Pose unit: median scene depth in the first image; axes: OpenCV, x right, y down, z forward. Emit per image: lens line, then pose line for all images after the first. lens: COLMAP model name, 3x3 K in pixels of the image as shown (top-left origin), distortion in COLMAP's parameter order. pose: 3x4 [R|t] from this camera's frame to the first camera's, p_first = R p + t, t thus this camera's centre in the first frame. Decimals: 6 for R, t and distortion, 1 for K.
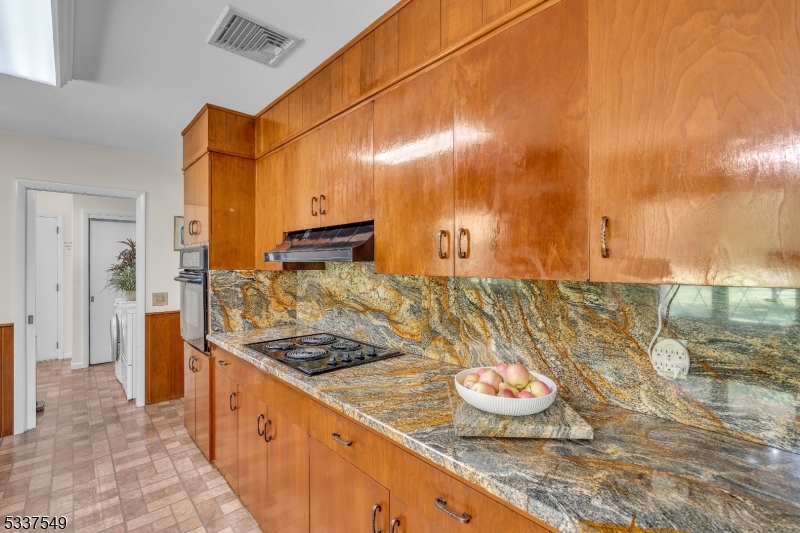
lens RADIAL K [[362.0, 0, 401.0], [0, 362.0, 263.0], [0, 0, 1]] dist [-0.007177, 0.003089]
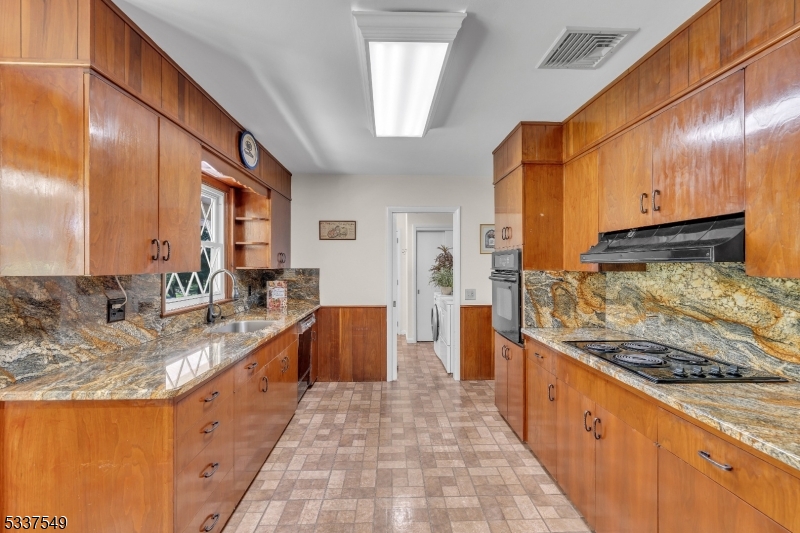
lens RADIAL K [[362.0, 0, 399.7], [0, 362.0, 266.3], [0, 0, 1]] dist [-0.007177, 0.003089]
pose [[0.757517, 0.001984, -0.652812, -0.115508], [0.001413, 0.999988, 0.004678, 0.000903], [0.652813, -0.004466, 0.757506, -0.122464]]
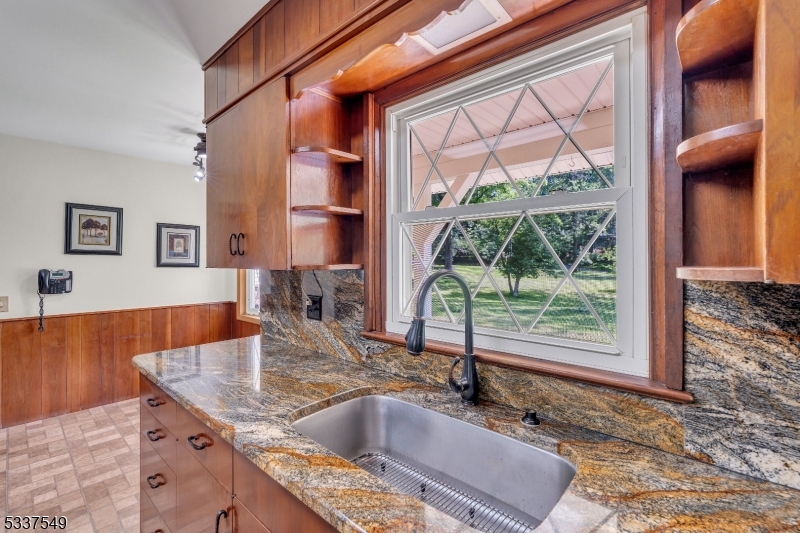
lens RADIAL K [[362.0, 0, 398.0], [0, 362.0, 258.8], [0, 0, 1]] dist [-0.007177, 0.003089]
pose [[-0.995774, 0.000843, -0.091836, -1.541957], [0.001199, 0.999992, -0.003823, 0.001450], [0.091832, -0.003916, -0.995767, 1.133396]]
